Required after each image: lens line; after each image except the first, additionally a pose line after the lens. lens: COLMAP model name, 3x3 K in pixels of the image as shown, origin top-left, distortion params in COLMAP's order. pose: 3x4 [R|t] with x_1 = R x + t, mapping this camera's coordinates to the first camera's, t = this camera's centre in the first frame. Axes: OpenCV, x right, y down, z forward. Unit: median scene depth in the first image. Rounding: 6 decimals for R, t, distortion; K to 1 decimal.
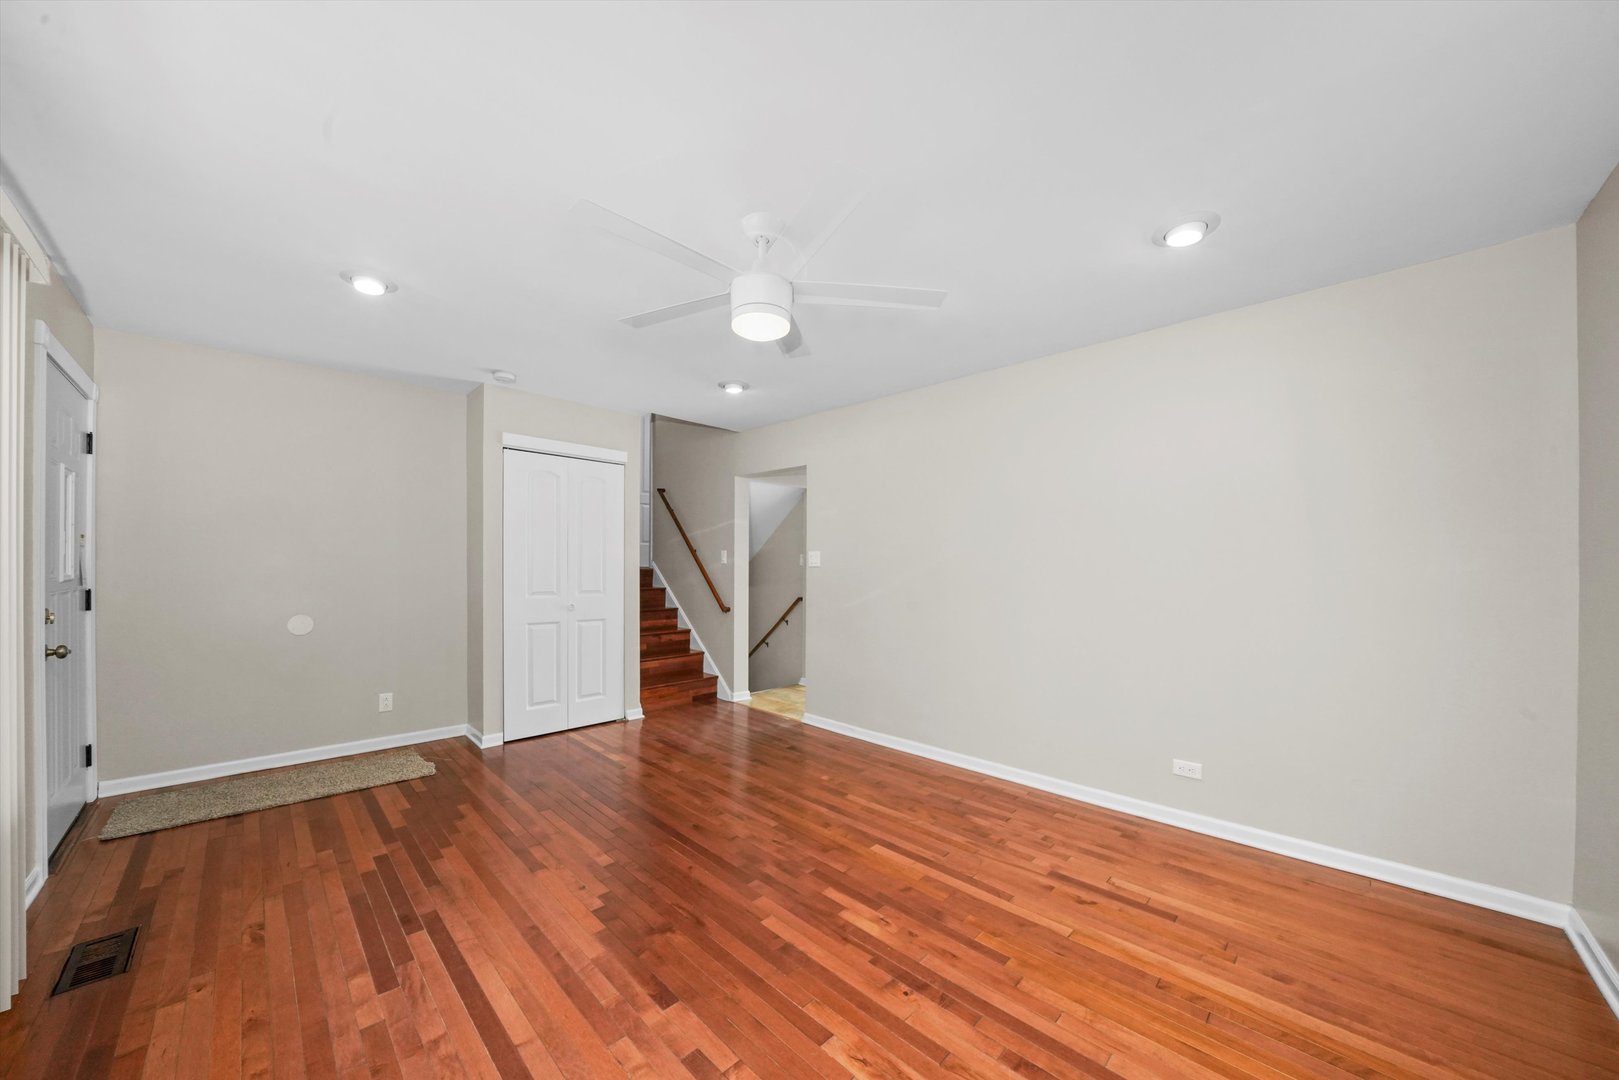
lens RADIAL K [[569.5, 0, 800.3], [0, 569.5, 566.8], [0, 0, 1]] dist [-0.016199, 0.000068]
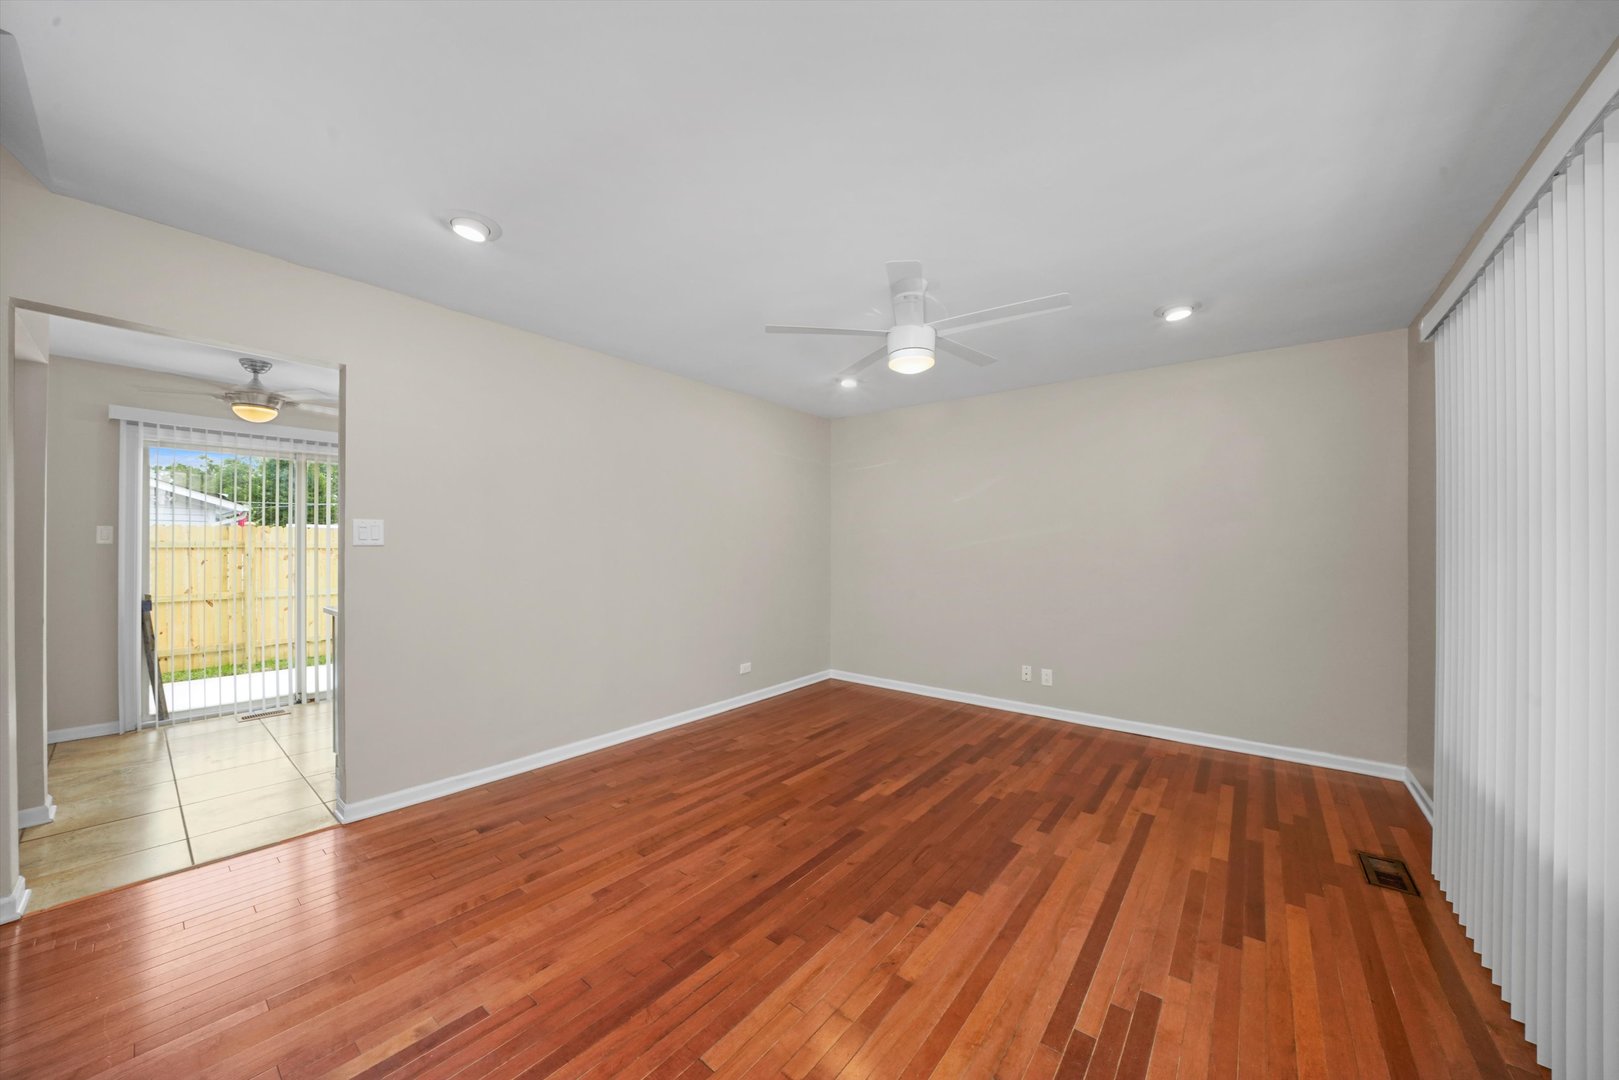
lens RADIAL K [[559.6, 0, 800.5], [0, 559.6, 540.7], [0, 0, 1]] dist [-0.018423, -0.000043]
pose [[-0.102651, 0.002981, 0.994713, -1.031387], [-0.007151, 0.999967, -0.003735, -0.010816], [-0.994692, -0.007497, -0.102627, 1.087947]]
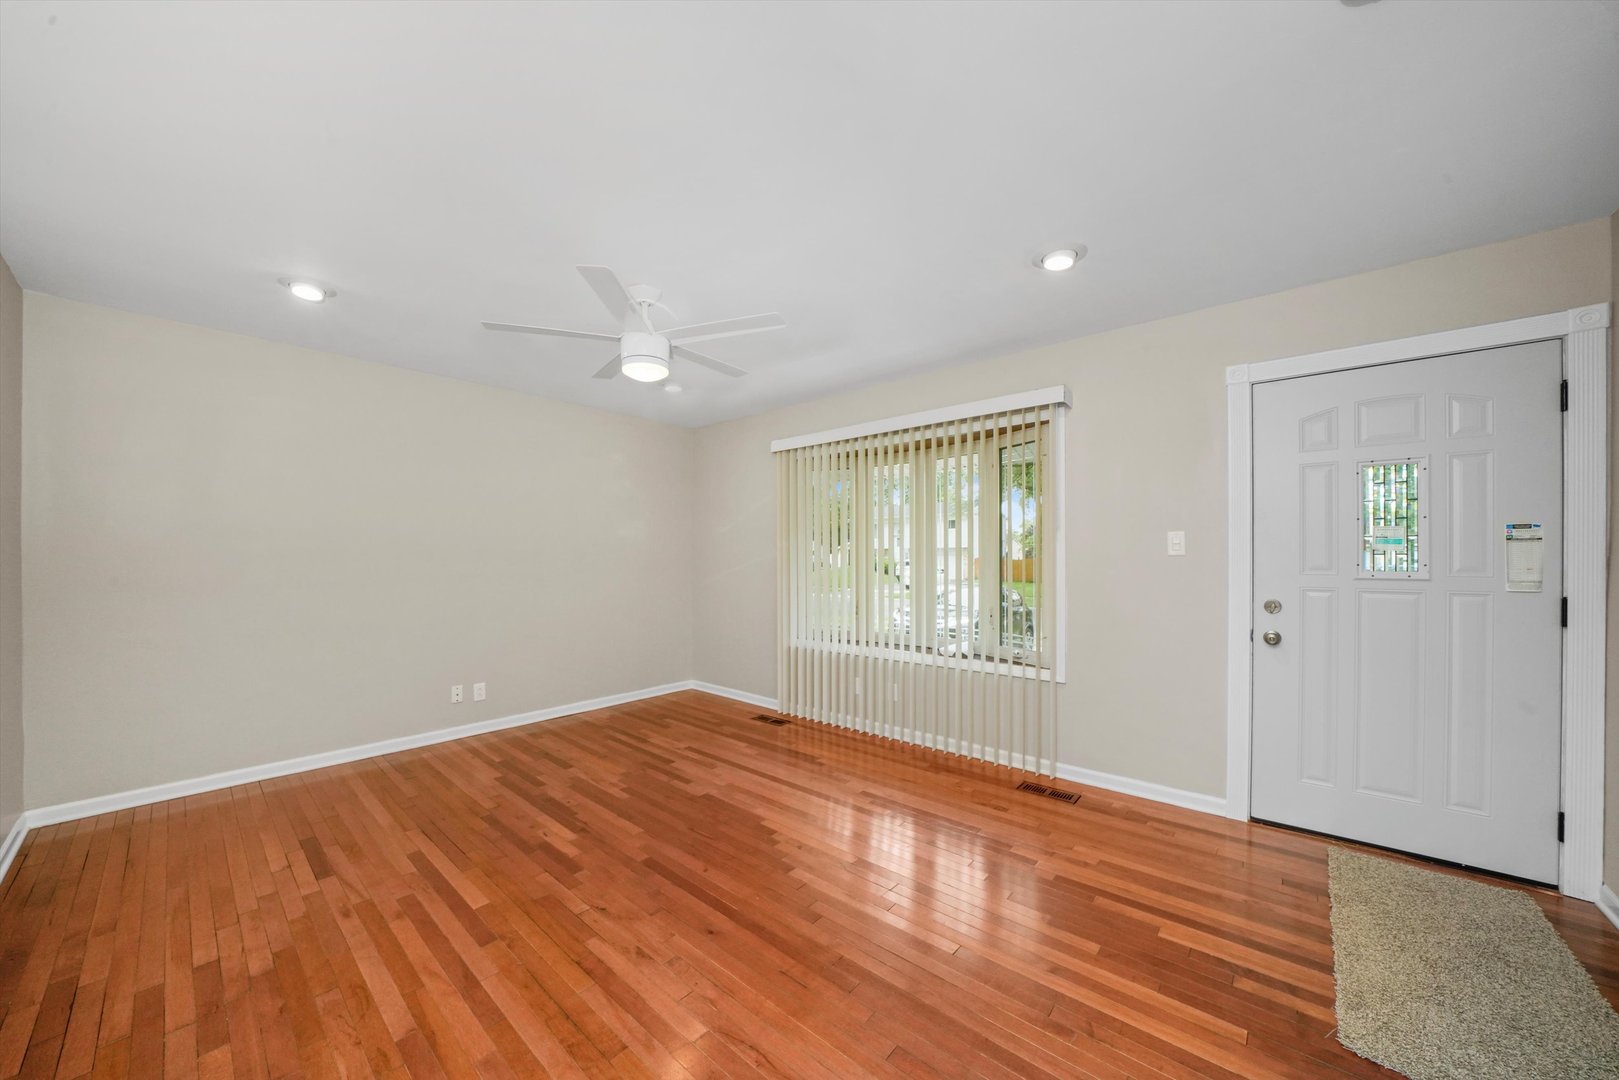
lens RADIAL K [[569.0, 0, 792.0], [0, 569.0, 556.7], [0, 0, 1]] dist [-0.018837, -0.000070]
pose [[-0.998544, -0.011396, -0.052732, -0.259571], [-0.011394, 0.999935, -0.000335, -0.002298], [0.052732, 0.000266, -0.998609, 1.805097]]
